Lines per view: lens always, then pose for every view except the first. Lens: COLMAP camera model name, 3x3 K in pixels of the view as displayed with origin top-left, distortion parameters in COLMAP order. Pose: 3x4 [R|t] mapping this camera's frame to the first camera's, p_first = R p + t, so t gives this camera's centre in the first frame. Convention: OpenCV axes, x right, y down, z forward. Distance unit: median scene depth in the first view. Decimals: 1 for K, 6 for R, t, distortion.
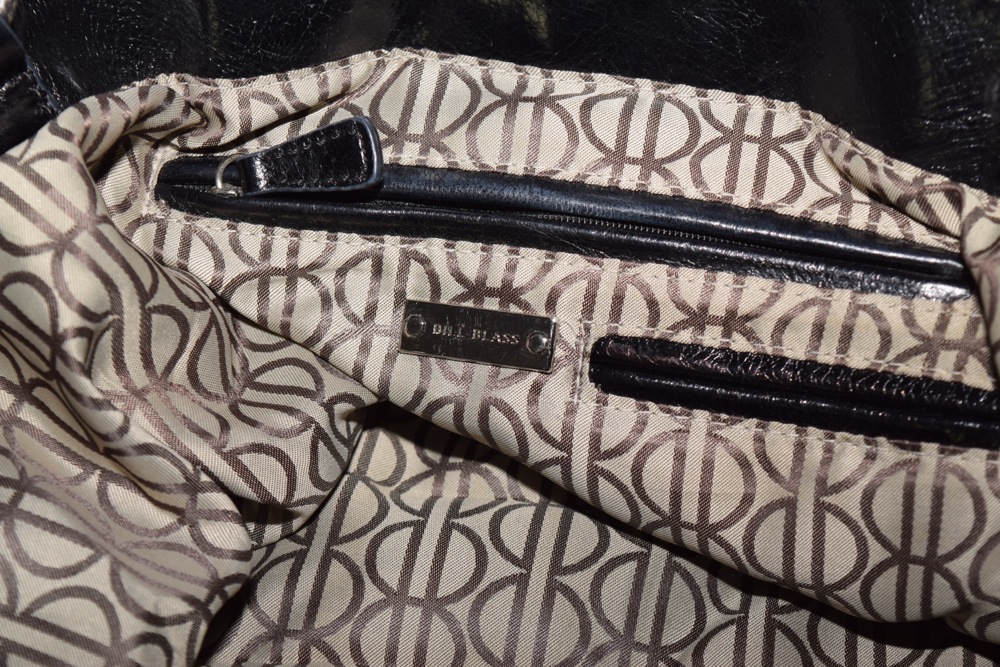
lens RADIAL K [[2171.4, 0, 500.0], [0, 2171.4, 333.5], [0, 0, 1]] dist [0.079484, 0.358621]
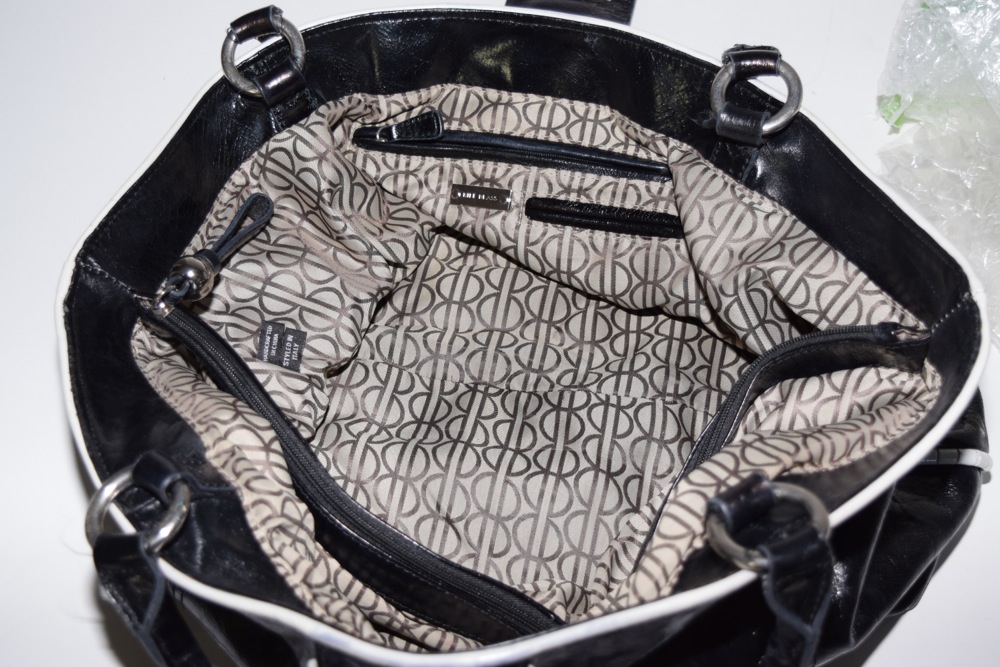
lens RADIAL K [[1451.4, 0, 500.0], [0, 1451.4, 333.5], [0, 0, 1]] dist [0.007121, 0.000052]
pose [[0.999975, 0.006940, 0.001499, 0.010357], [-0.006977, 0.999628, 0.026350, 0.115175], [-0.001315, -0.026360, 0.999652, -0.694382]]
